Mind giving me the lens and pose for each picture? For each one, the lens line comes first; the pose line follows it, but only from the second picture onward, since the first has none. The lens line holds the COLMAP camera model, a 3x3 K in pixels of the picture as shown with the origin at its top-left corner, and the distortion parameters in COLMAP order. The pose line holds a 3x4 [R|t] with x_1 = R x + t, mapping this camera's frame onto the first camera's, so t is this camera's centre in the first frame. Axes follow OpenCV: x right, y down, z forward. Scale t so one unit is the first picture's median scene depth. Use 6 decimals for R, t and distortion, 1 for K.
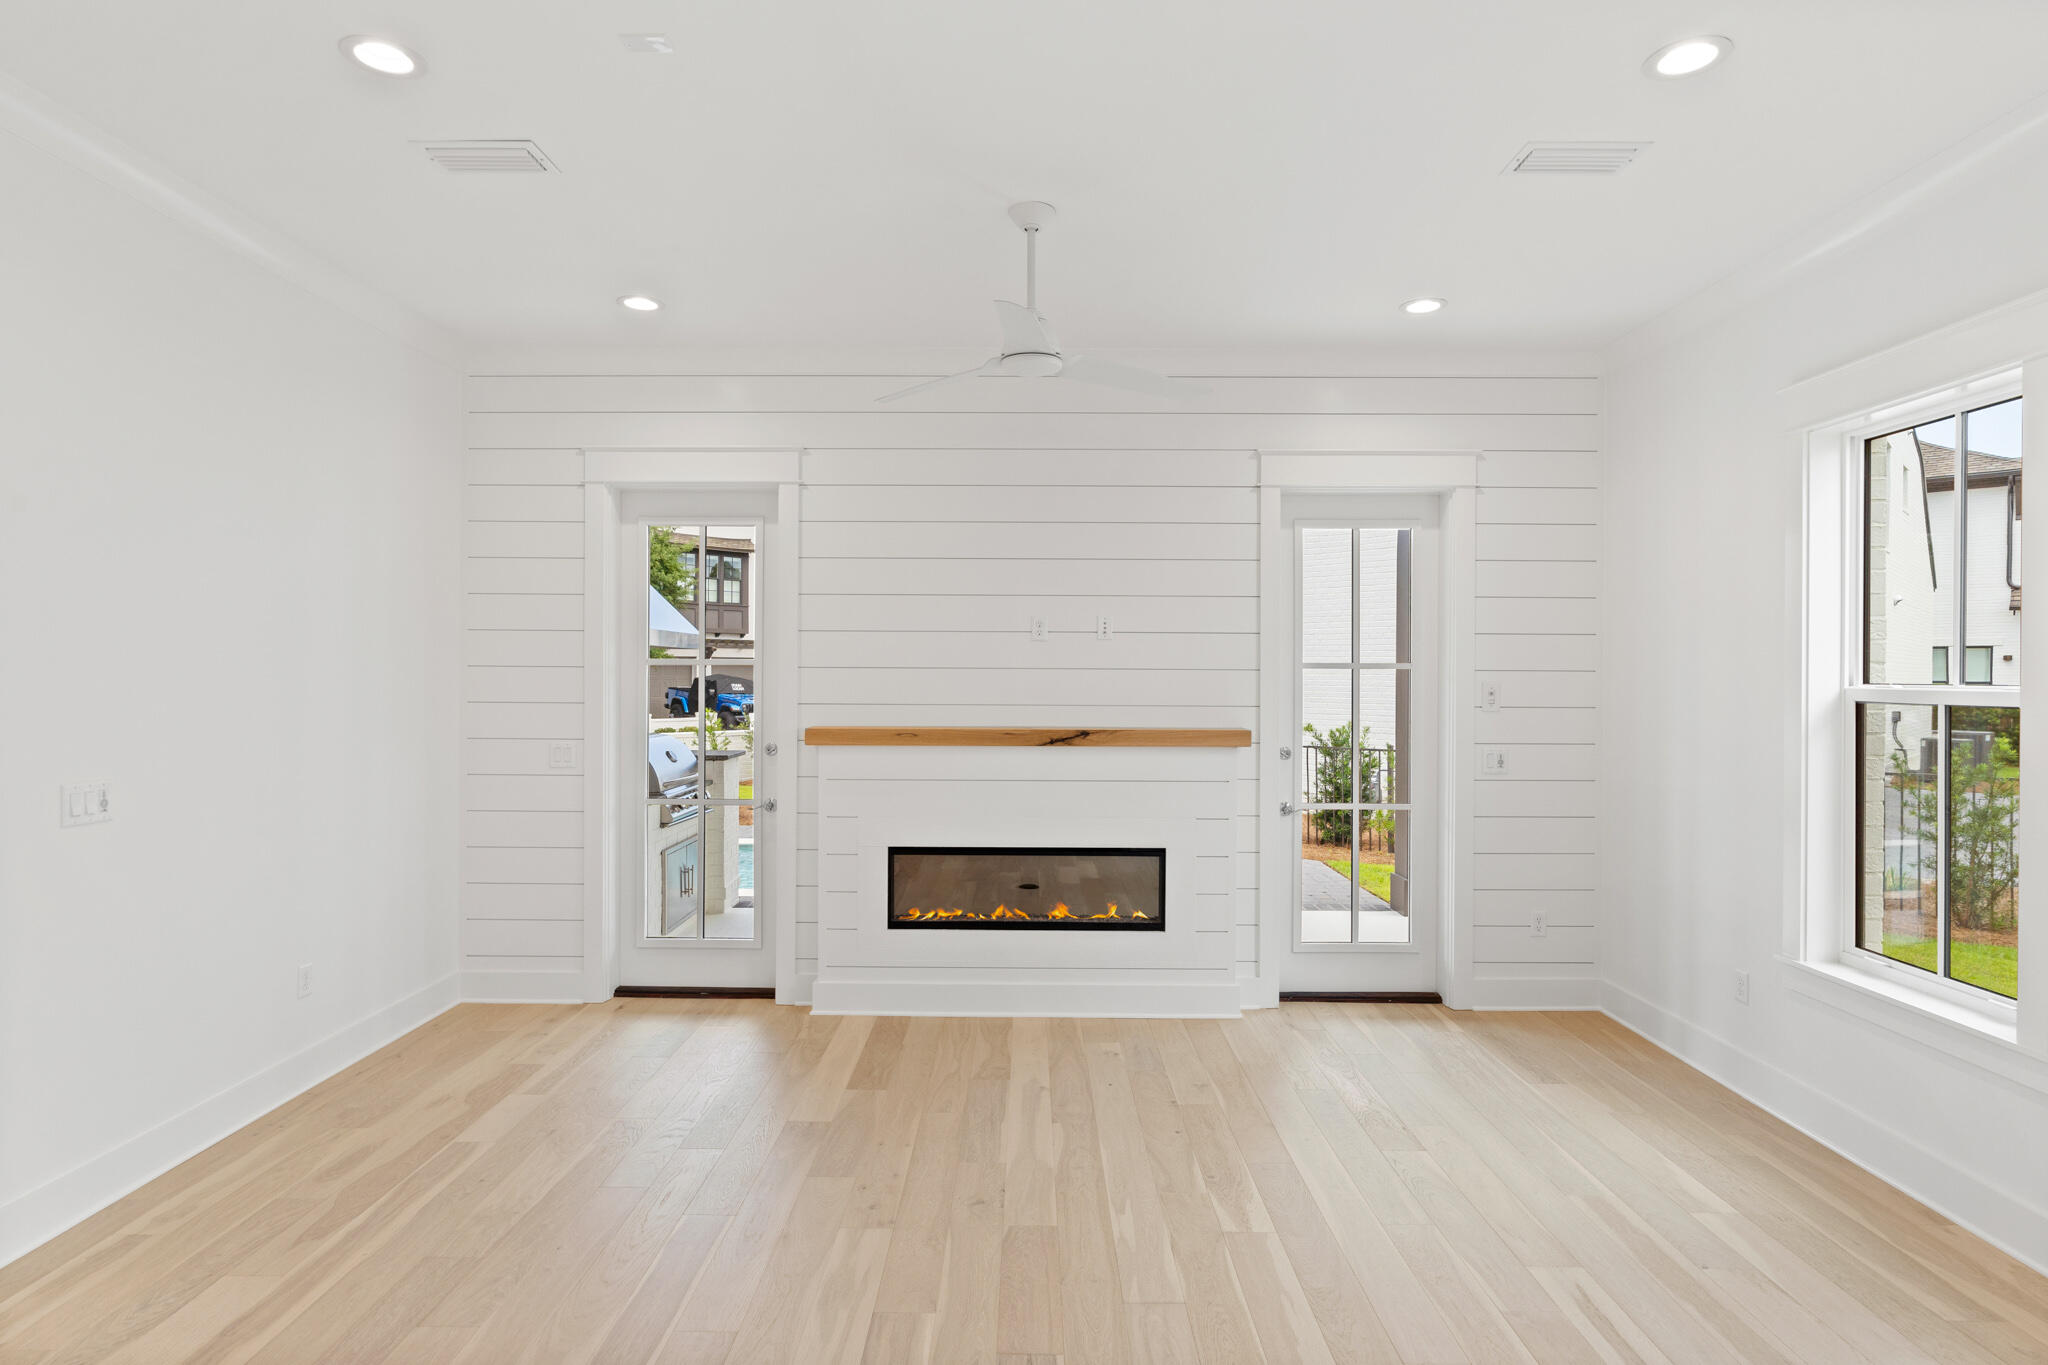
lens RADIAL K [[1085.3, 0, 1019.7], [0, 1085.3, 677.0], [0, 0, 1]] dist [-0.005629, 0.003272]
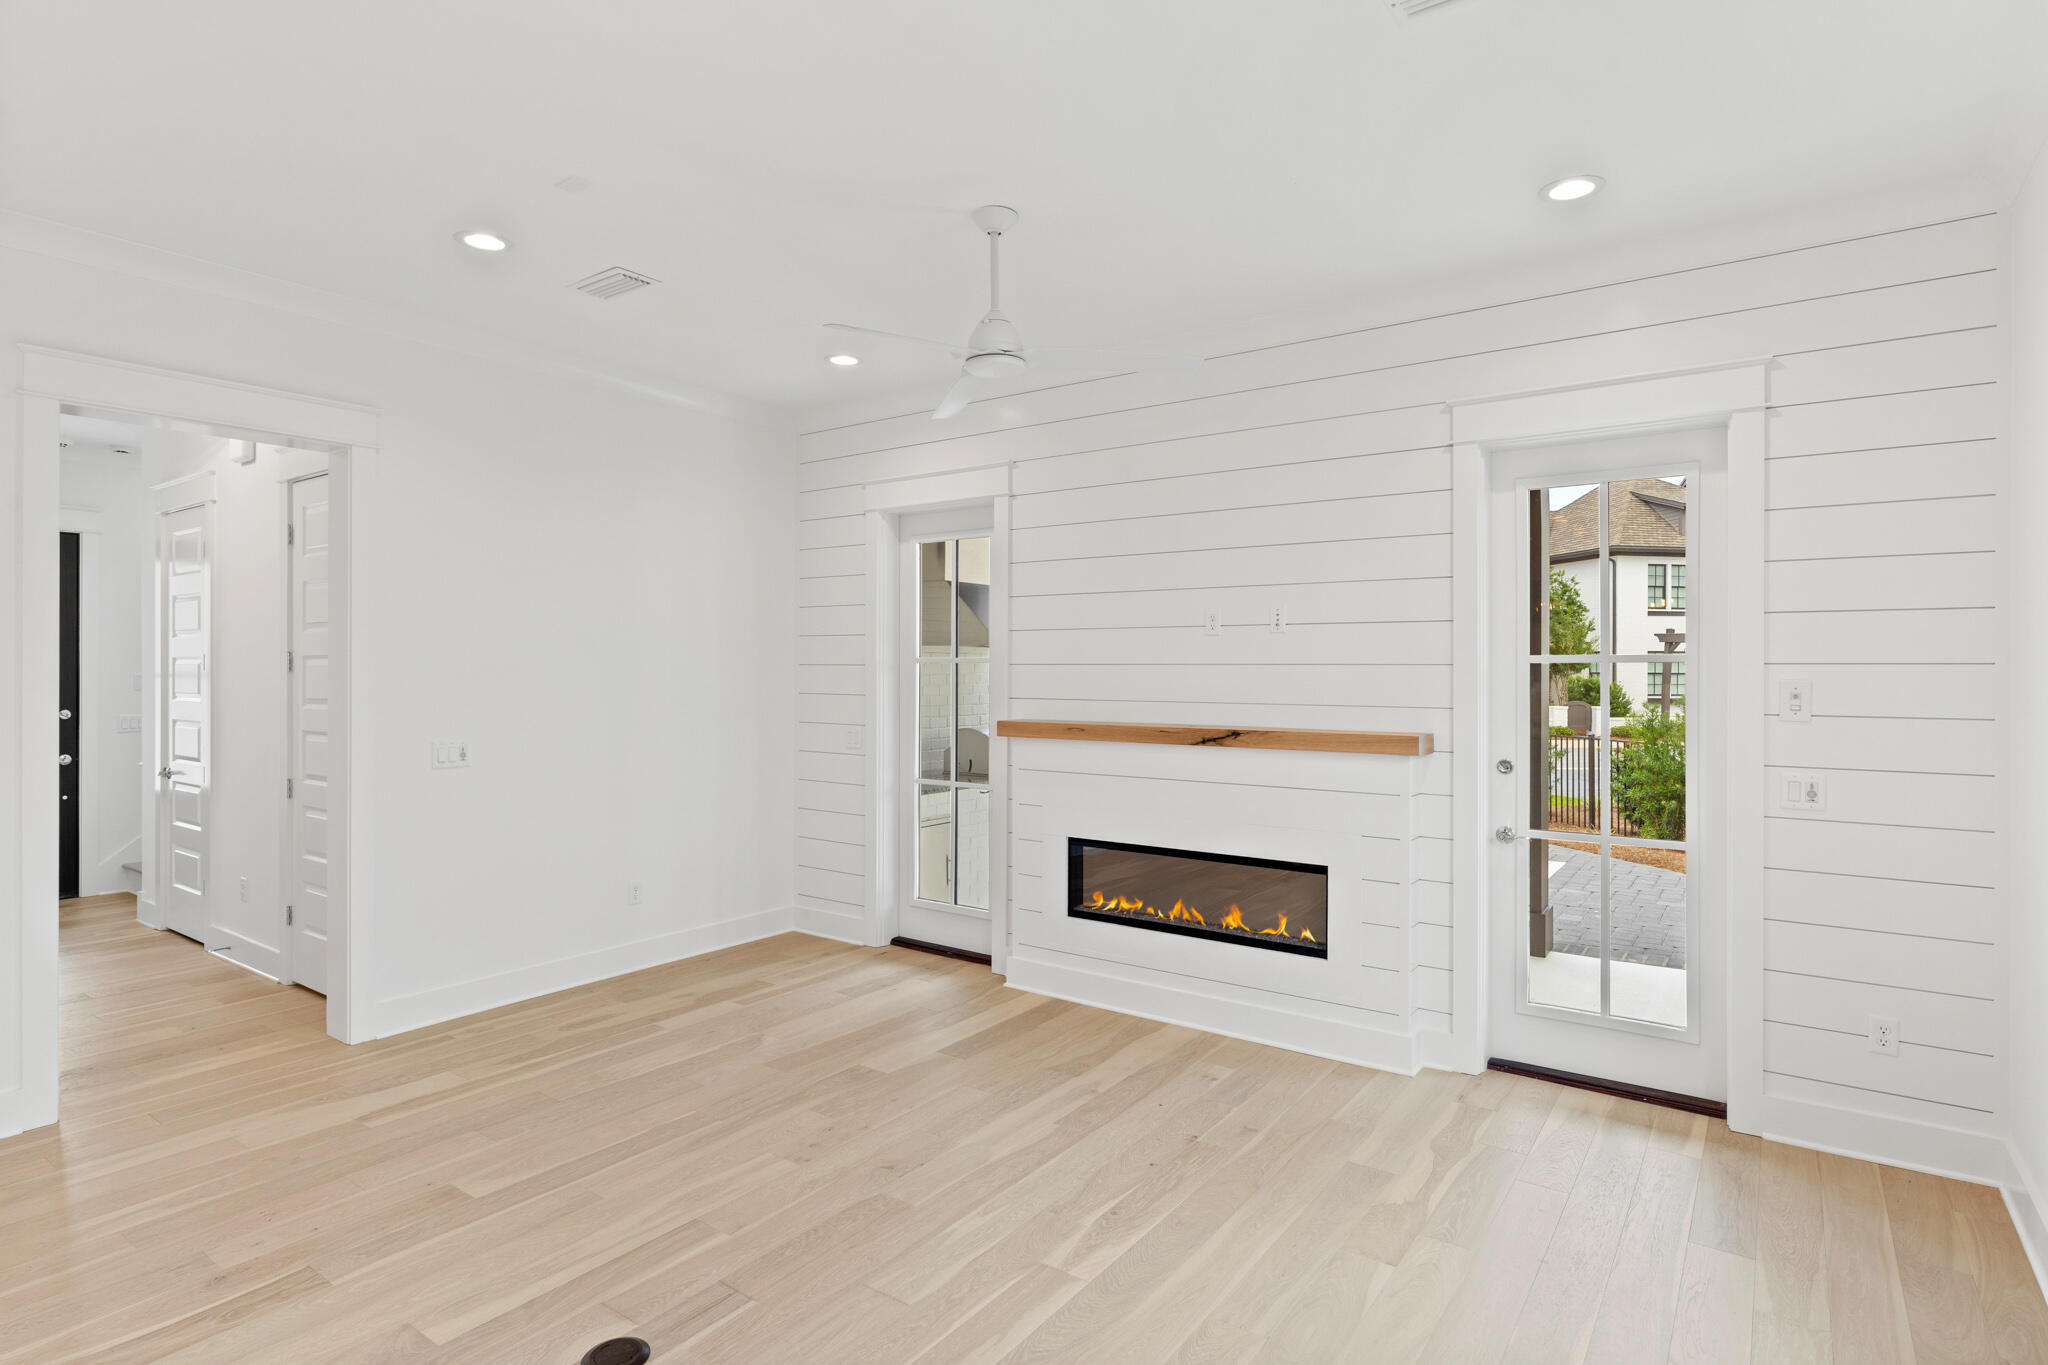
lens RADIAL K [[1066.6, 0, 1031.5], [0, 1066.6, 669.0], [0, 0, 1]] dist [-0.003303, 0.000963]
pose [[0.814340, -0.002699, -0.580382, 0.443096], [0.000290, 0.999991, -0.004244, 0.000286], [0.580388, 0.003288, 0.814333, 0.147954]]
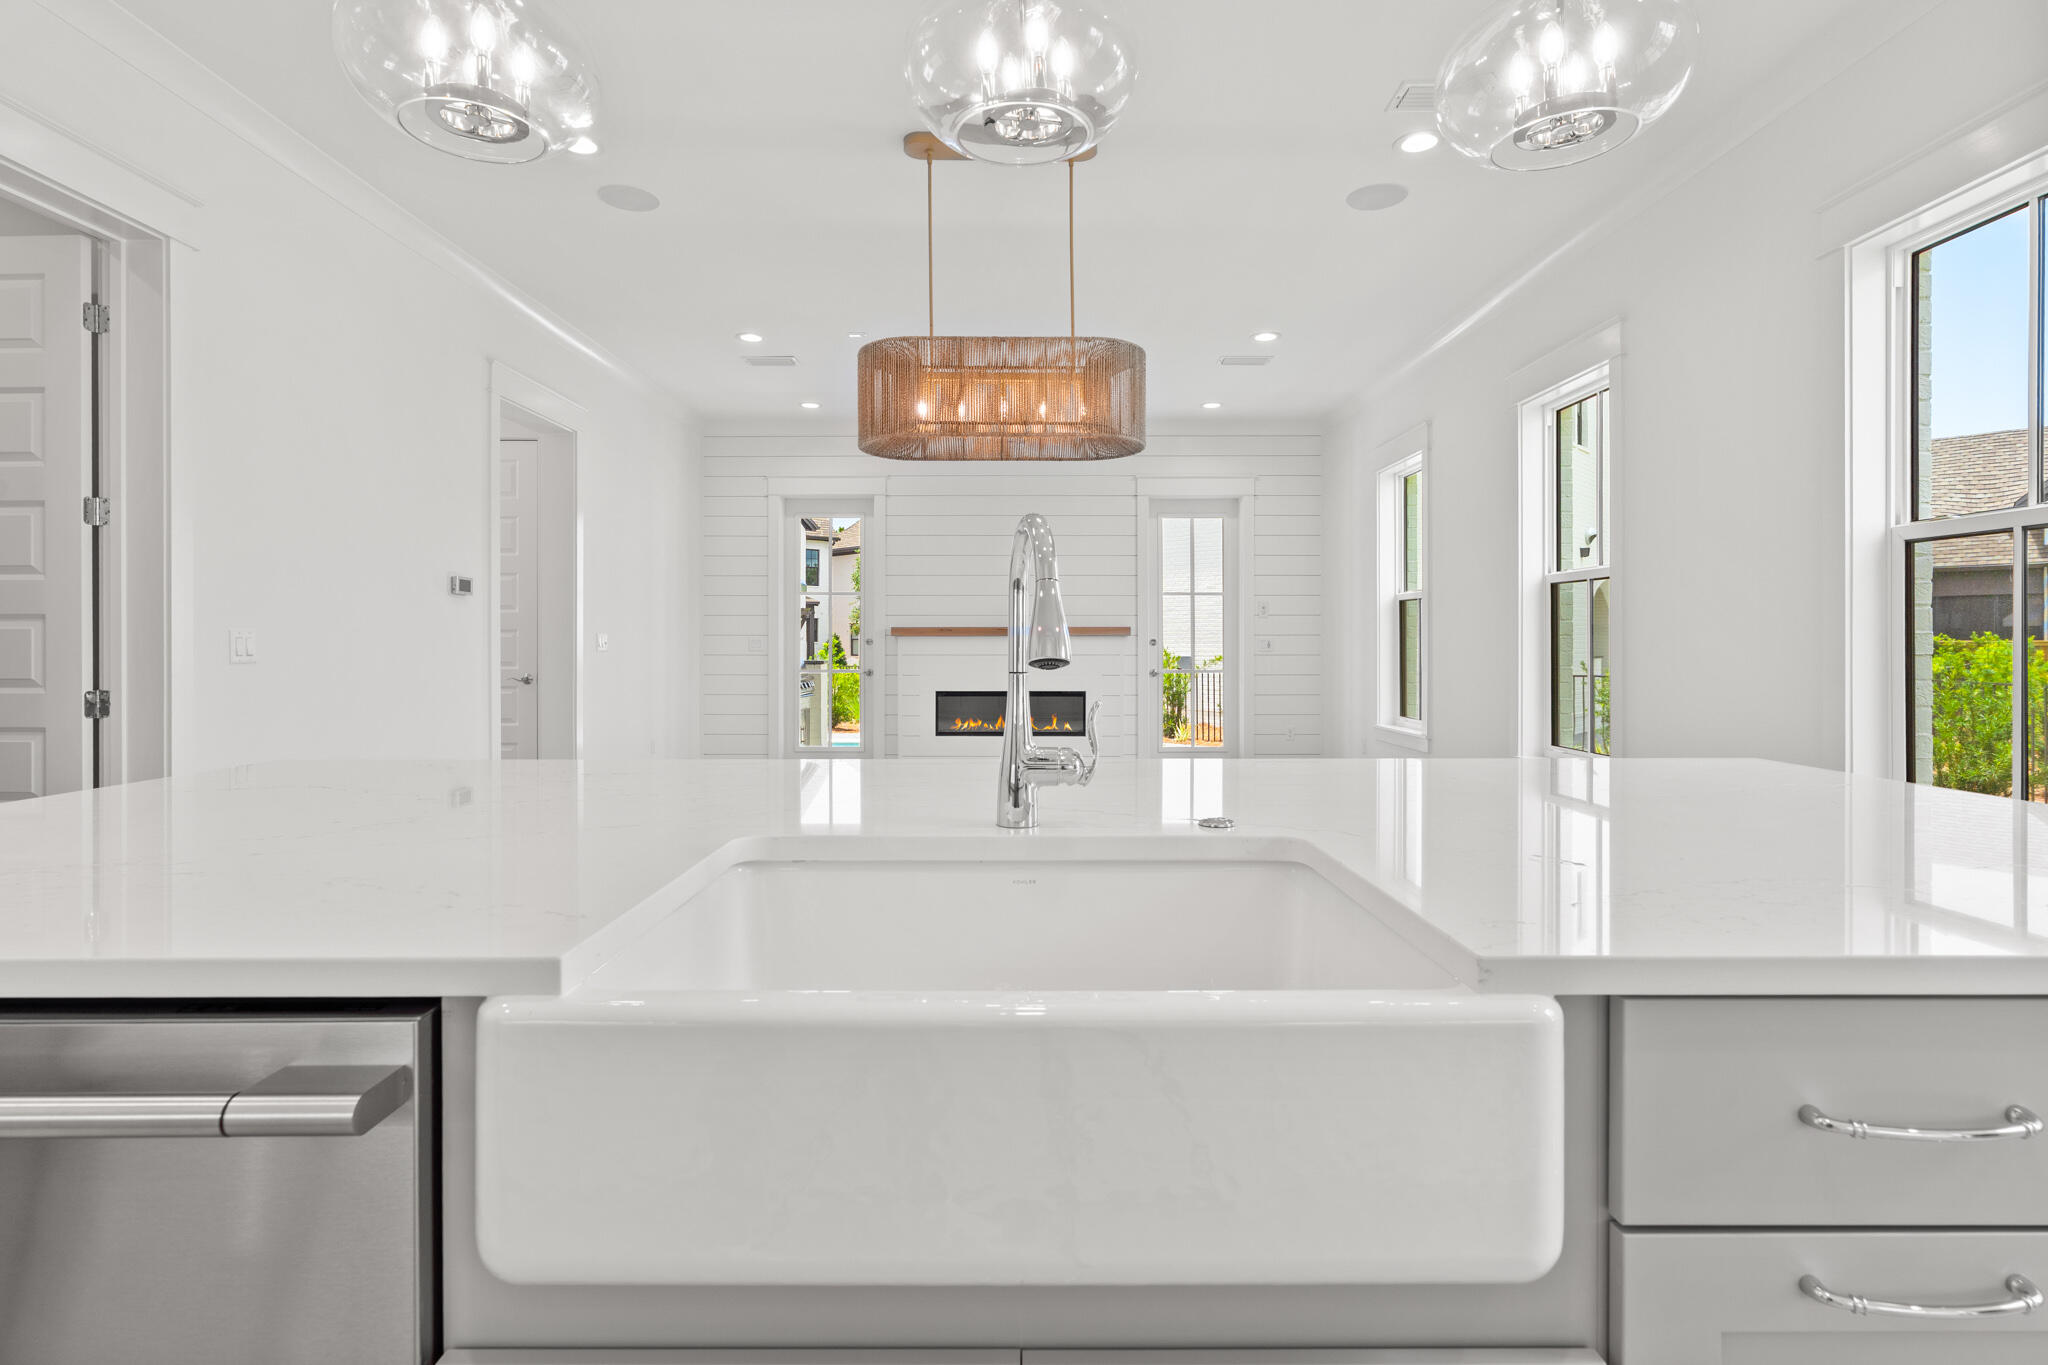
lens RADIAL K [[996.0, 0, 1001.2], [0, 996.0, 651.4], [0, 0, 1]] dist [-0.003727, 0.001644]
pose [[0.999989, -0.004731, 0.000473, -0.010099], [0.004728, 0.999977, 0.004788, 0.080511], [-0.000496, -0.004785, 0.999988, -0.701722]]
